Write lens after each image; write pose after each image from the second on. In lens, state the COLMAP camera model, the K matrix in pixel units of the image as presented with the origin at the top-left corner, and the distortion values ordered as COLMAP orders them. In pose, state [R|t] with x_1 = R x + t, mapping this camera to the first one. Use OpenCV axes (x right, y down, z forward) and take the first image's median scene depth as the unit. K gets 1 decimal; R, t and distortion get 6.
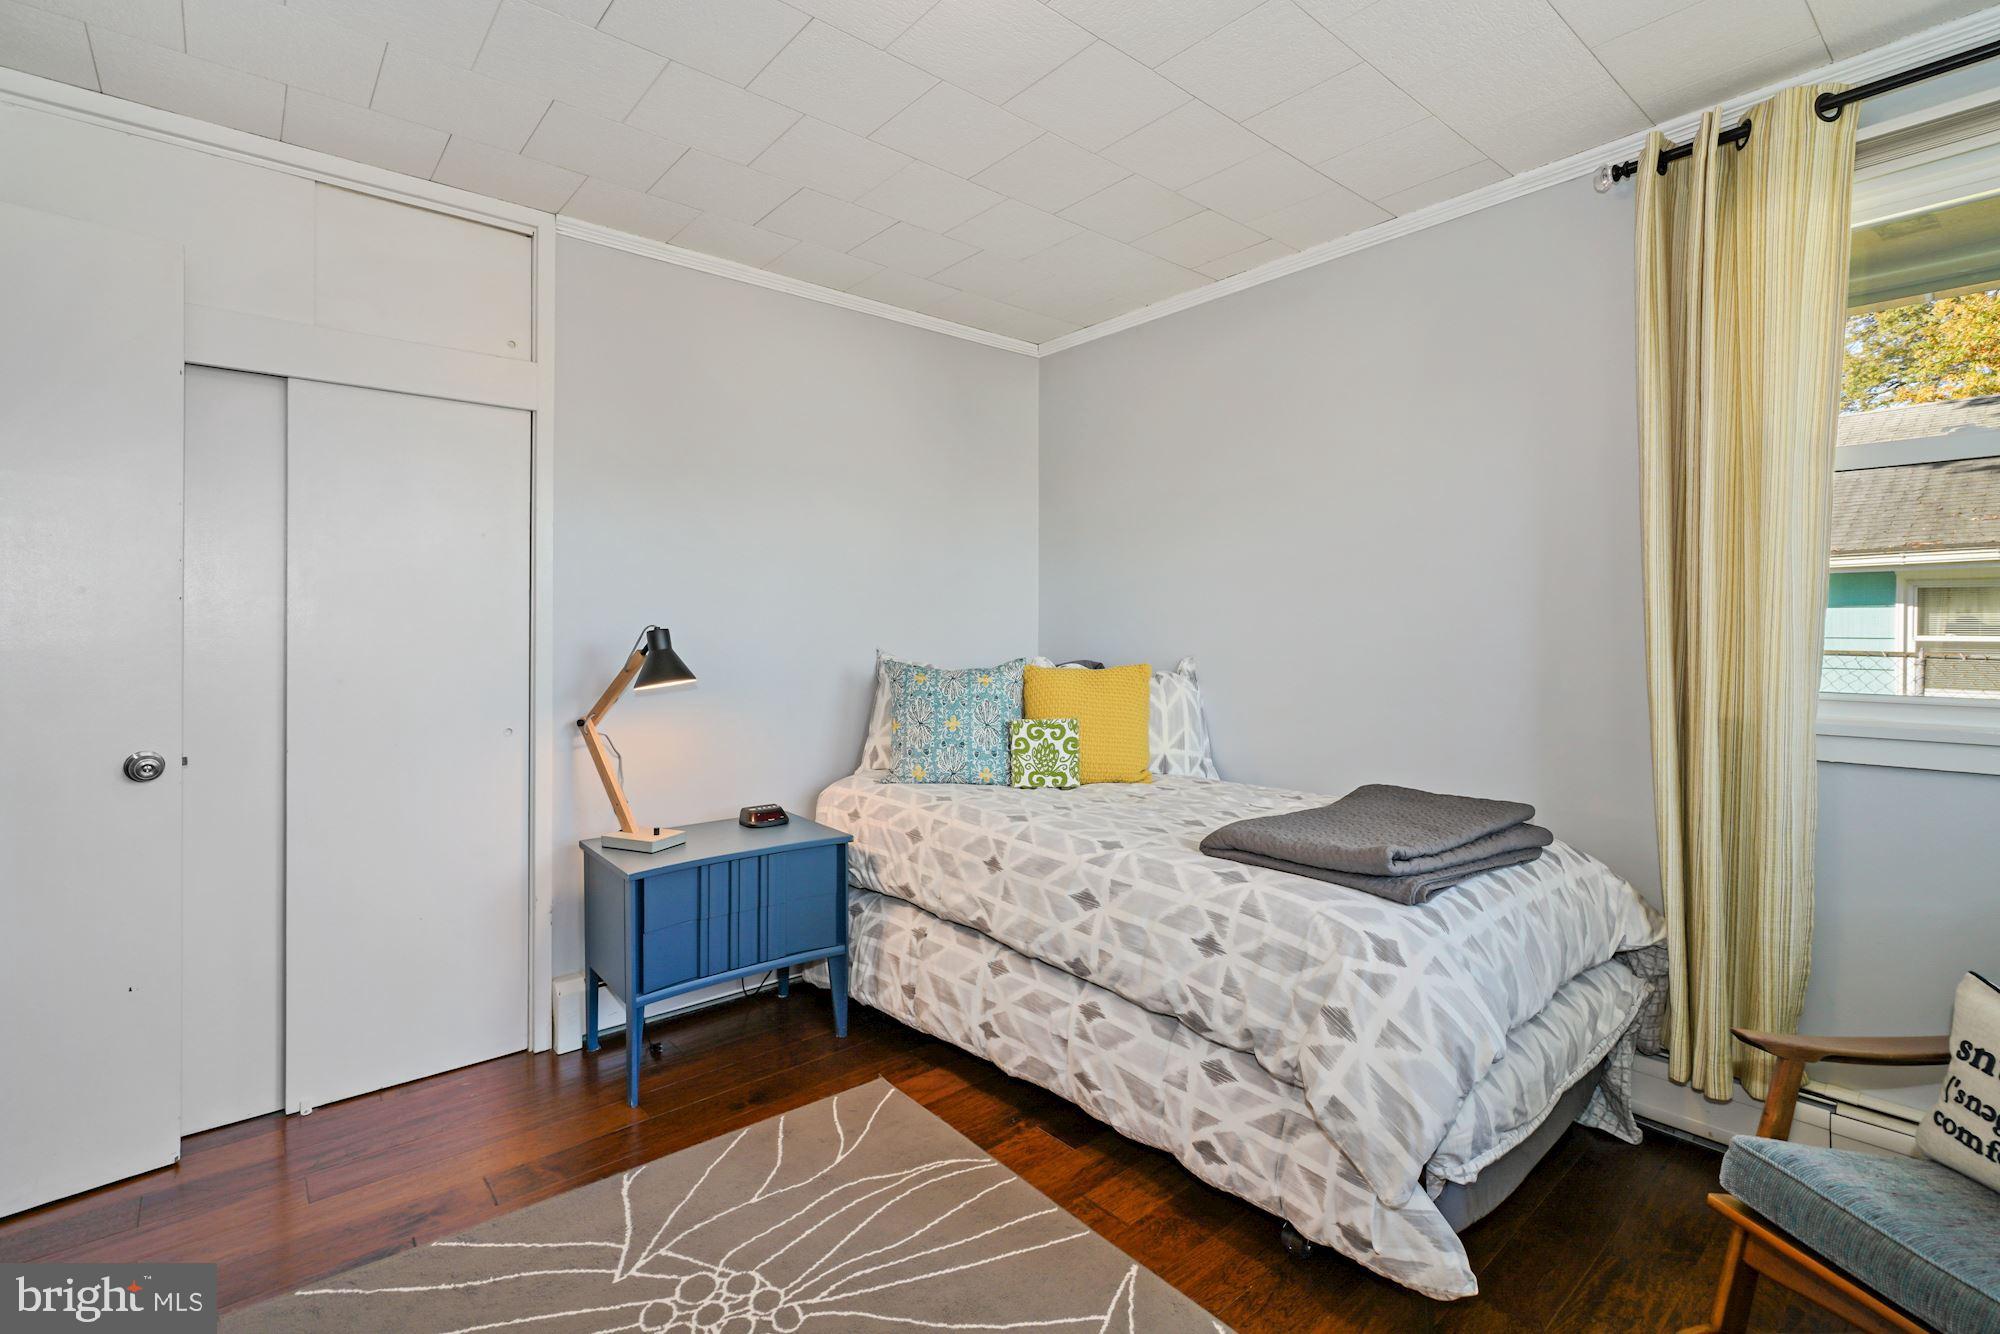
lens RADIAL K [[940.9, 0, 995.2], [0, 940.9, 629.9], [0, 0, 1]] dist [-0.001997, 0.000557]
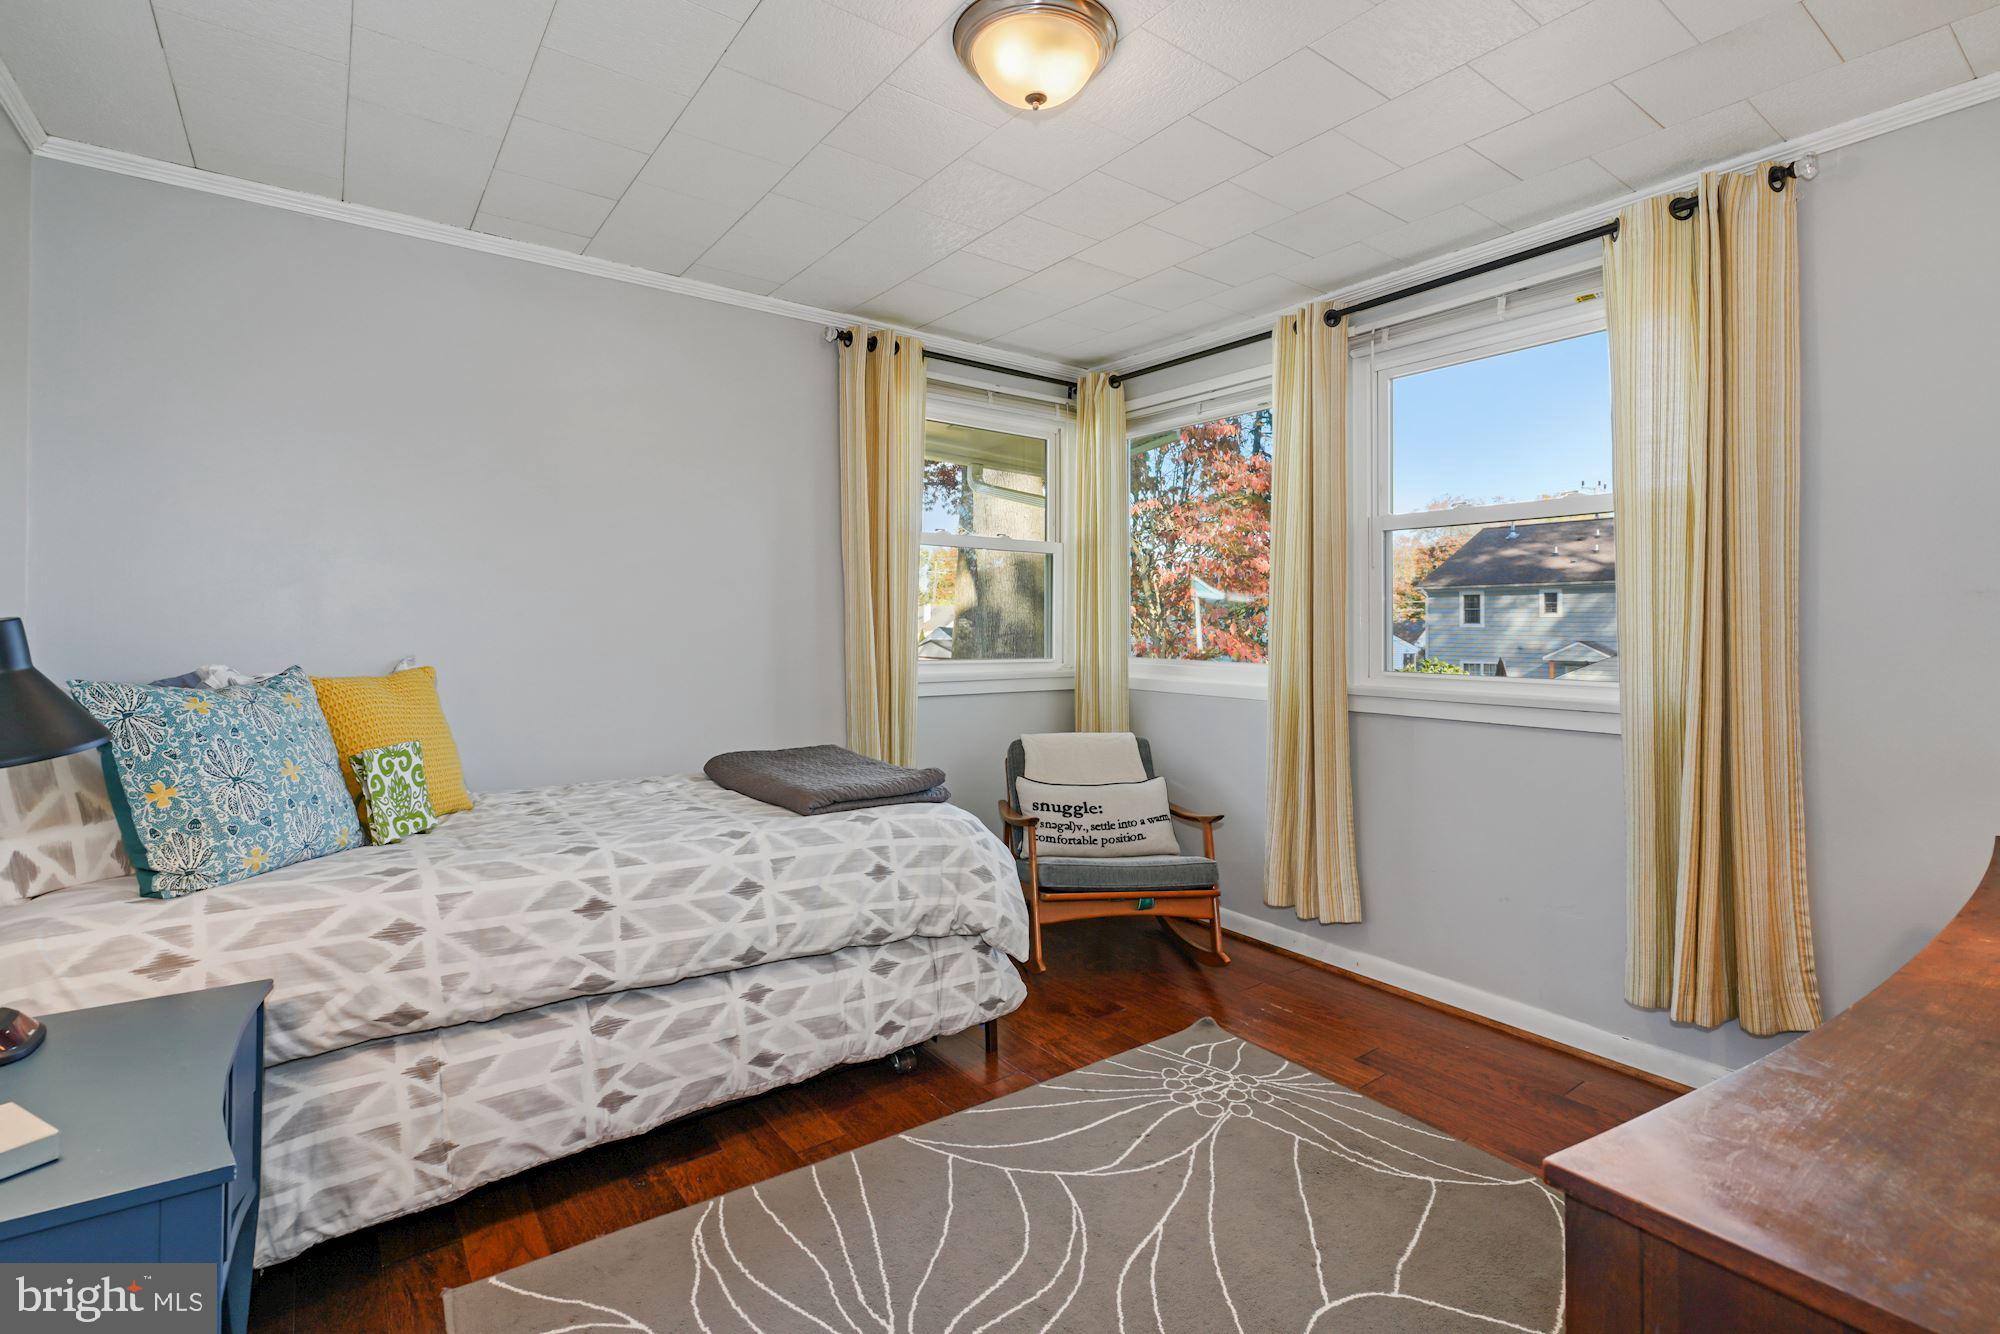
lens RADIAL K [[940.9, 0, 995.2], [0, 940.9, 629.9], [0, 0, 1]] dist [-0.001997, 0.000557]
pose [[0.045038, 0.000978, 0.998985, -0.863293], [-0.002535, 0.999996, -0.000864, 0.005137], [-0.998982, -0.002494, 0.045040, 0.648491]]
